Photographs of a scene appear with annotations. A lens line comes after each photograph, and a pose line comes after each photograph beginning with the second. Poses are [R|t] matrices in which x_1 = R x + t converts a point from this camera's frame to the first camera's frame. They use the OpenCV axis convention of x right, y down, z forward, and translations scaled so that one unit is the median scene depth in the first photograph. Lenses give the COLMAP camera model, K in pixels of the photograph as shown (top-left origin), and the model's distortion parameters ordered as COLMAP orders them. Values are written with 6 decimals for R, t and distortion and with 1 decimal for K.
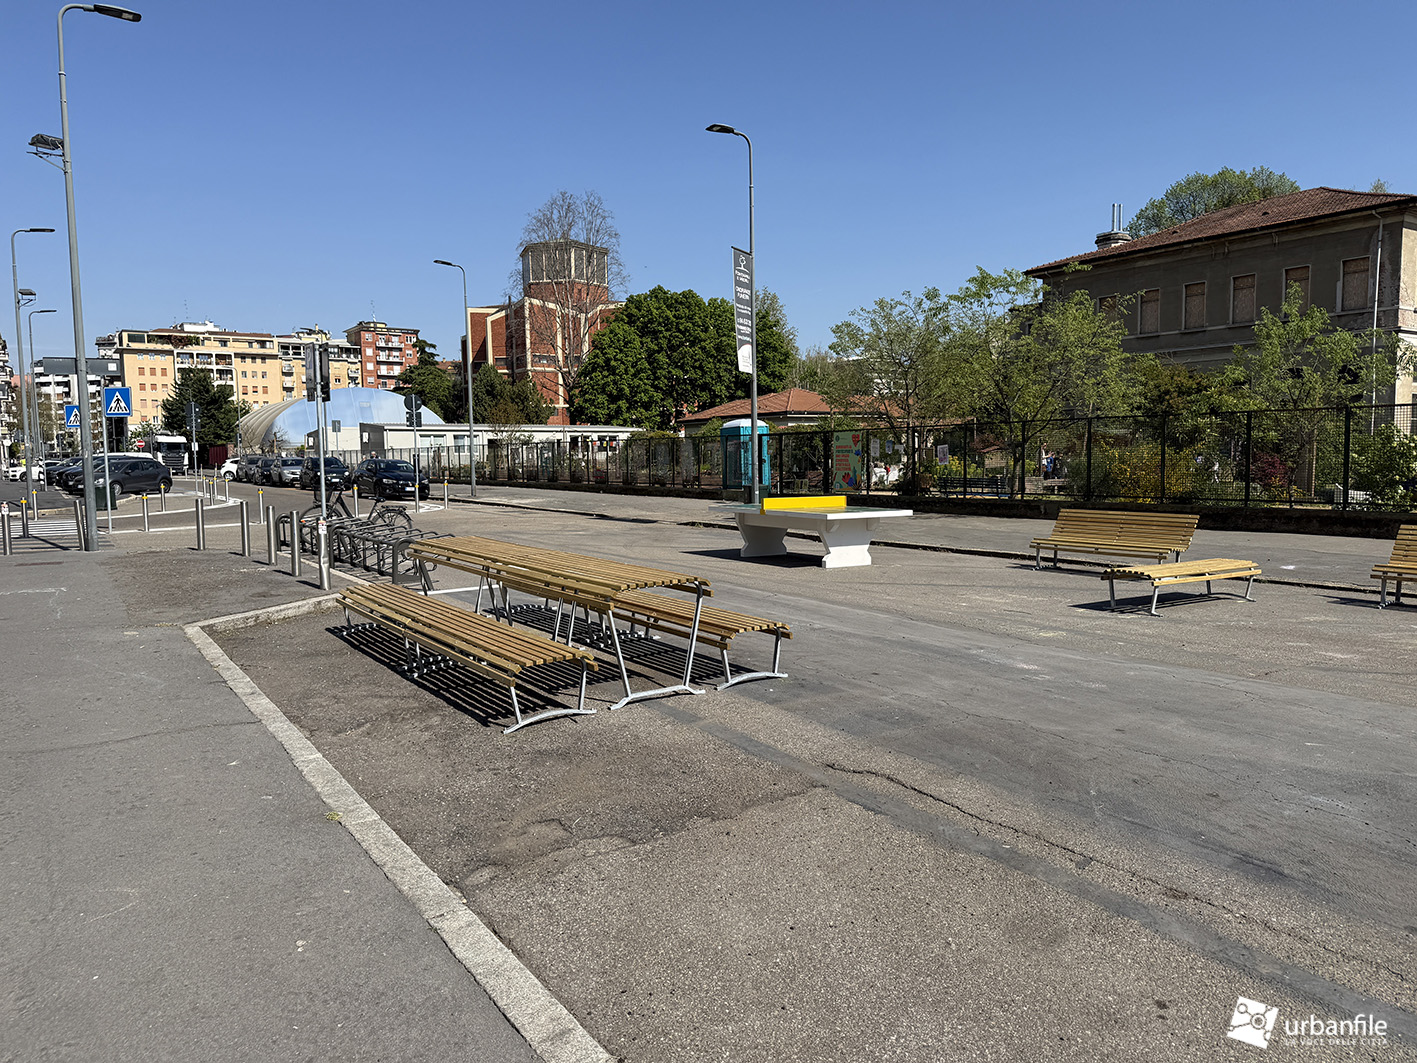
lens RADIAL K [[1052.4, 0, 708.5], [0, 1052.4, 531.5], [0, 0, 1]] dist [0.090337, -0.000966]
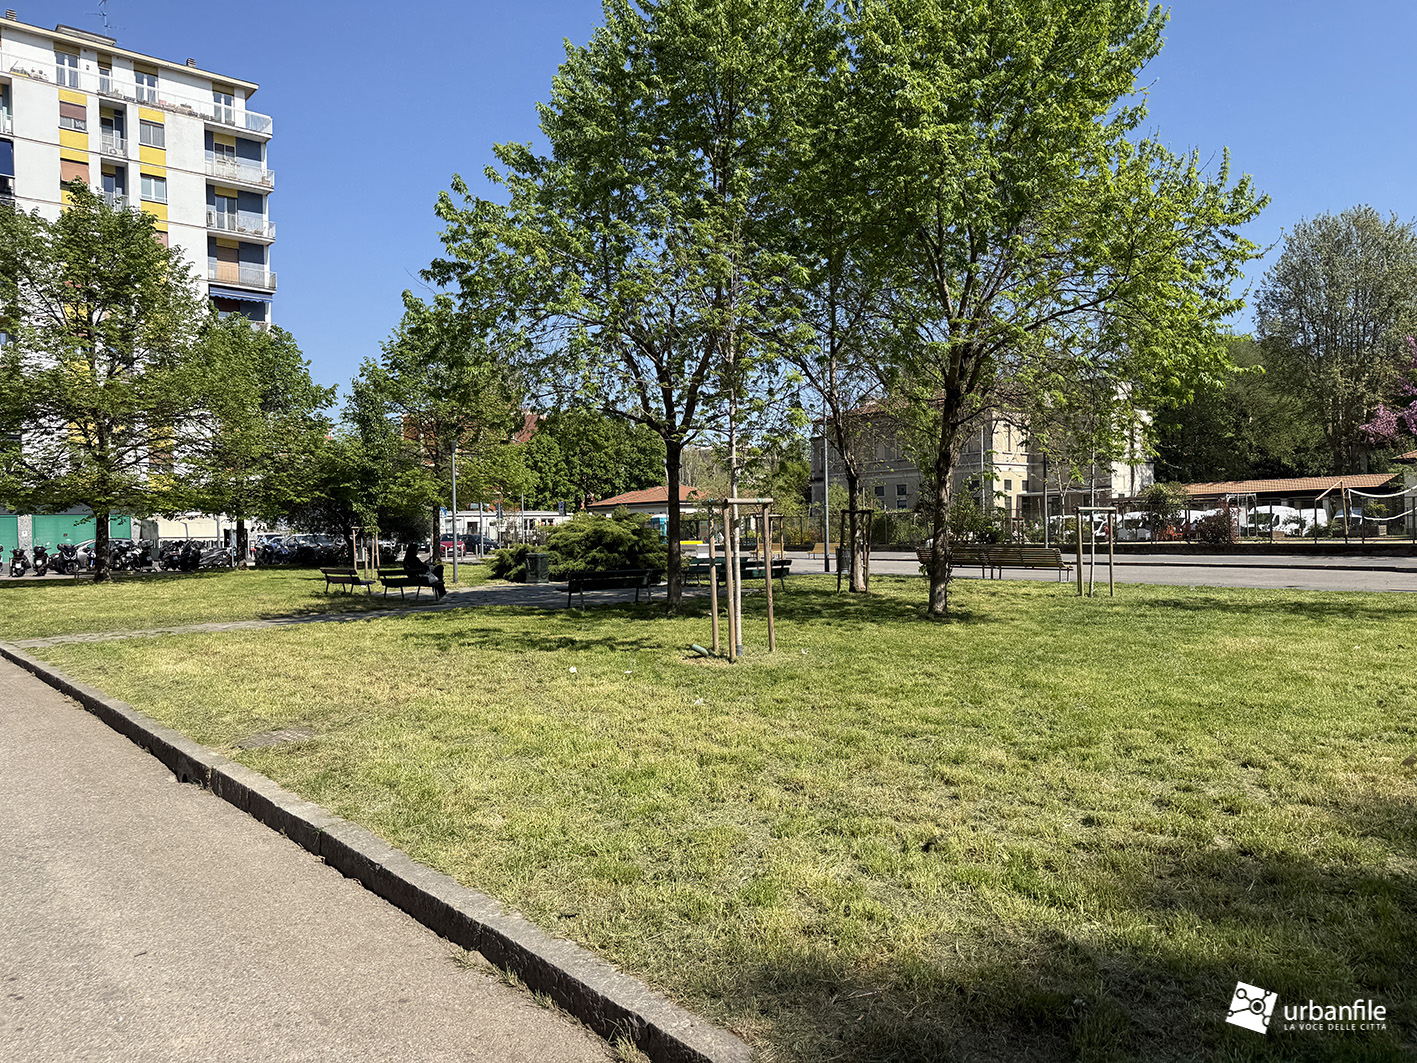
lens RADIAL K [[1052.4, 0, 708.5], [0, 1052.4, 531.5], [0, 0, 1]] dist [0.090337, -0.000966]
pose [[0.992602, -0.009972, 0.121000, -0.039955], [0.018594, 0.997350, -0.070343, 0.025770], [-0.119978, 0.072072, 0.990157, -0.359221]]
